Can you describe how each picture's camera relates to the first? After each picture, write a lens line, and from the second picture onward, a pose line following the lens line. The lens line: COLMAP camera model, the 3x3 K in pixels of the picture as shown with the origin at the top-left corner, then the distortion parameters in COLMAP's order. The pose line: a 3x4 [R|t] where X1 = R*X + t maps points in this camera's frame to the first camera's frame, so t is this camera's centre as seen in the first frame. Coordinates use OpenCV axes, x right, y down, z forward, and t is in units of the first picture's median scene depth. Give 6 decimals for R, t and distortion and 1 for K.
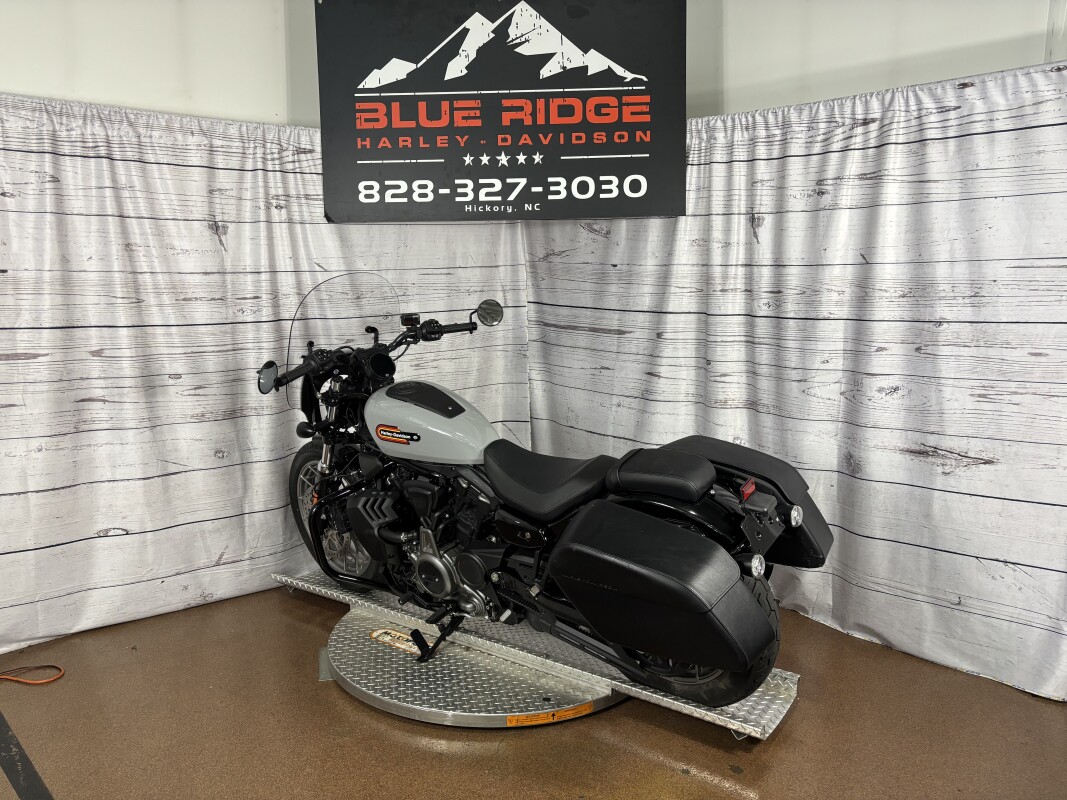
lens RADIAL K [[858.5, 0, 551.8], [0, 858.5, 403.3], [0, 0, 1]] dist [0.101744, -0.085093]
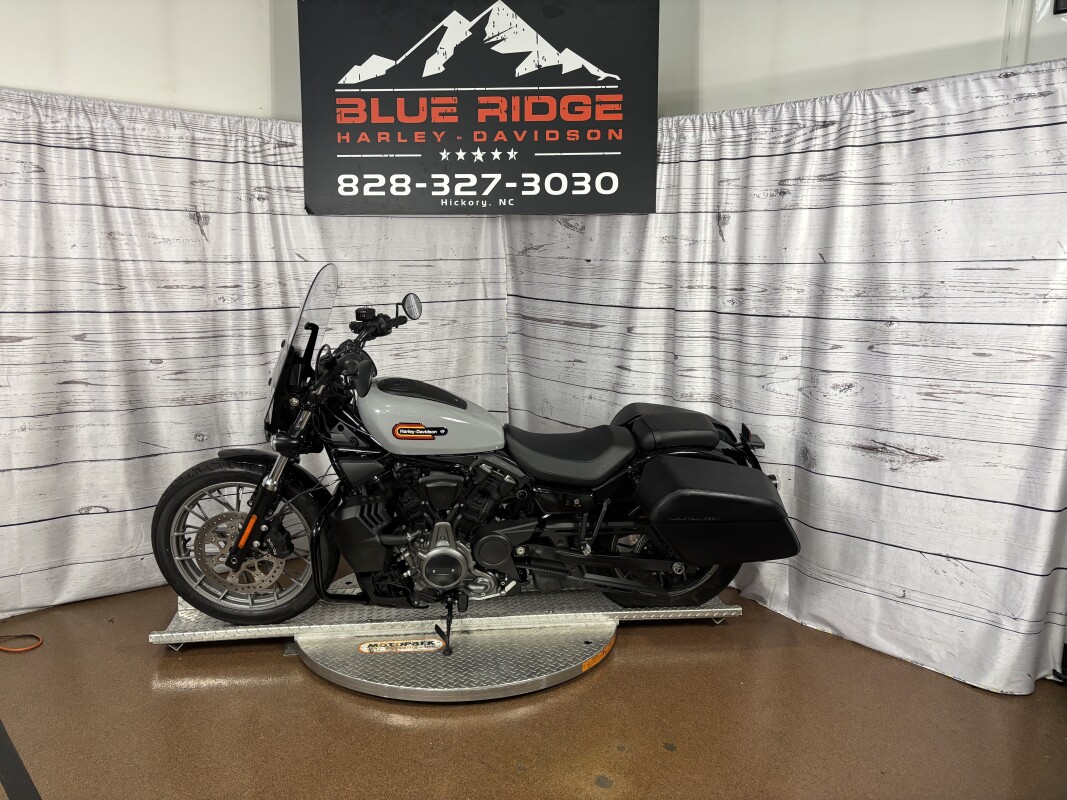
lens RADIAL K [[858.5, 0, 552.2], [0, 858.5, 405.5], [0, 0, 1]] dist [0.101744, -0.085093]
pose [[0.999562, 0.019164, -0.022544, 0.062812], [-0.018904, 0.999753, 0.011697, 0.000875], [0.022763, -0.011265, 0.999677, -0.027873]]
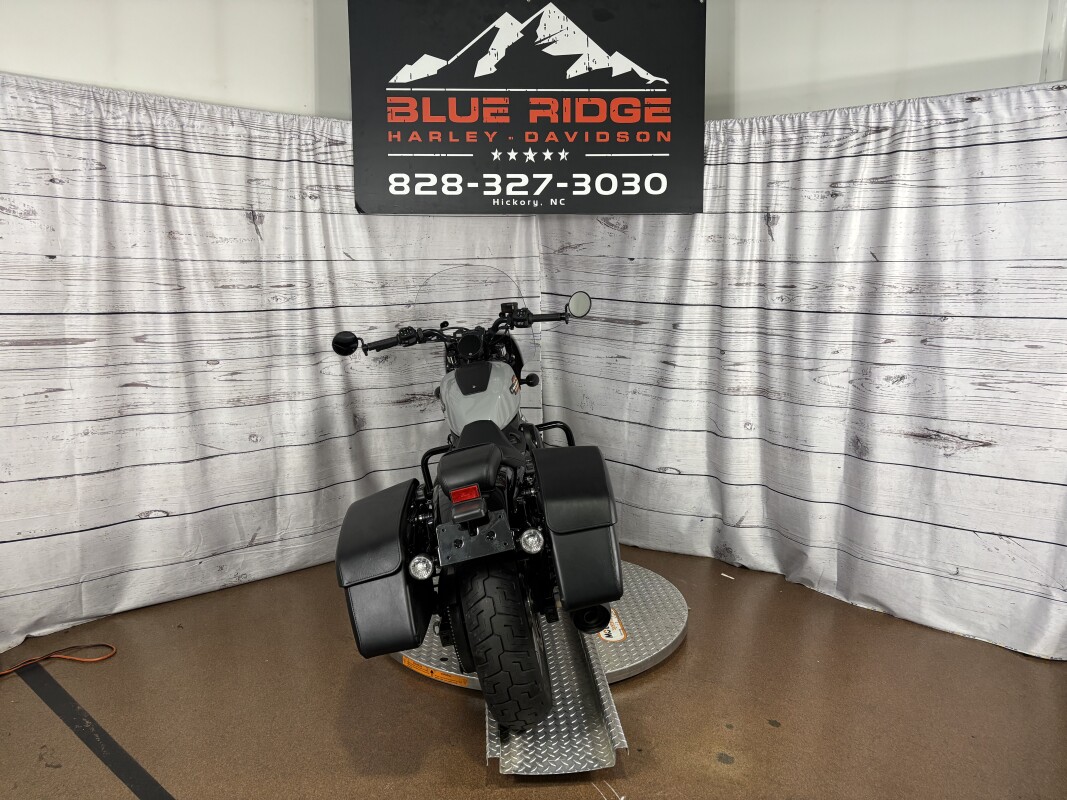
lens RADIAL K [[858.5, 0, 561.0], [0, 858.5, 406.0], [0, 0, 1]] dist [0.101744, -0.085093]
pose [[0.997315, 0.002485, 0.073191, -0.099469], [-0.003689, 0.999860, 0.016318, 0.002358], [-0.073140, -0.016544, 0.997184, -0.047772]]
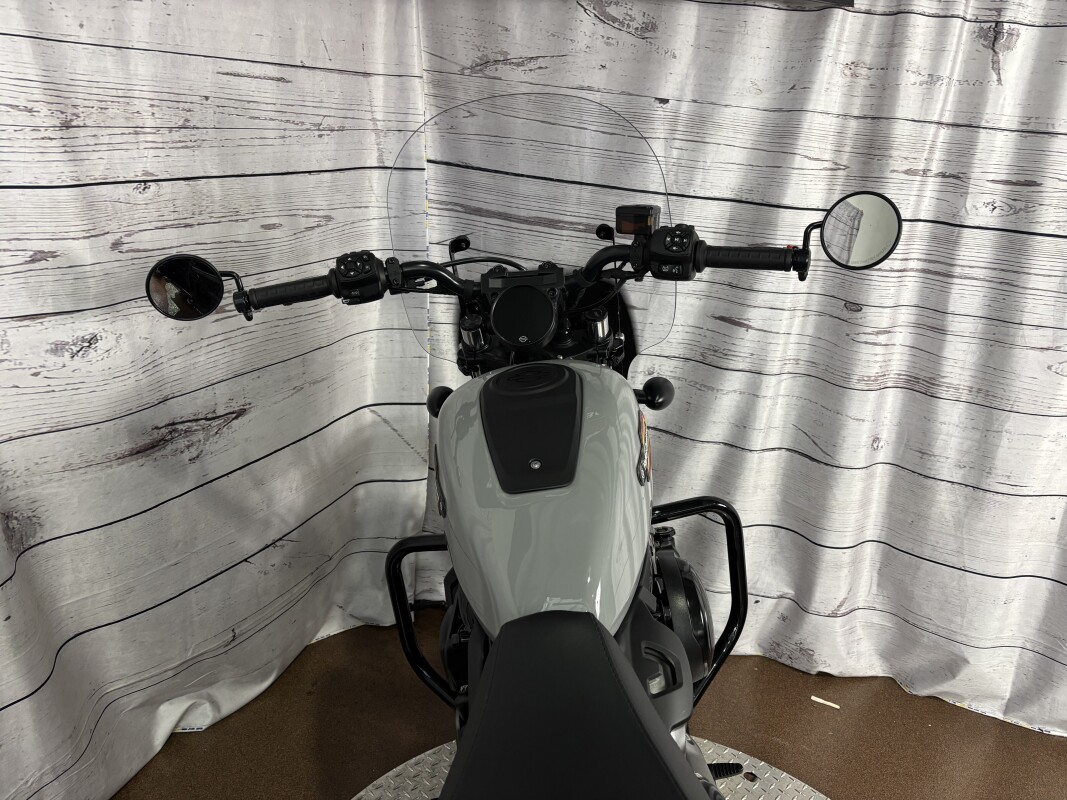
lens RADIAL K [[809.8, 0, 528.9], [0, 809.8, 392.7], [0, 0, 1]] dist [0.019771, -0.001055]
pose [[0.862498, -0.082137, 0.499349, -0.265101], [-0.008031, 0.984394, 0.175793, -0.086895], [-0.505996, -0.155631, 0.848379, 0.700146]]
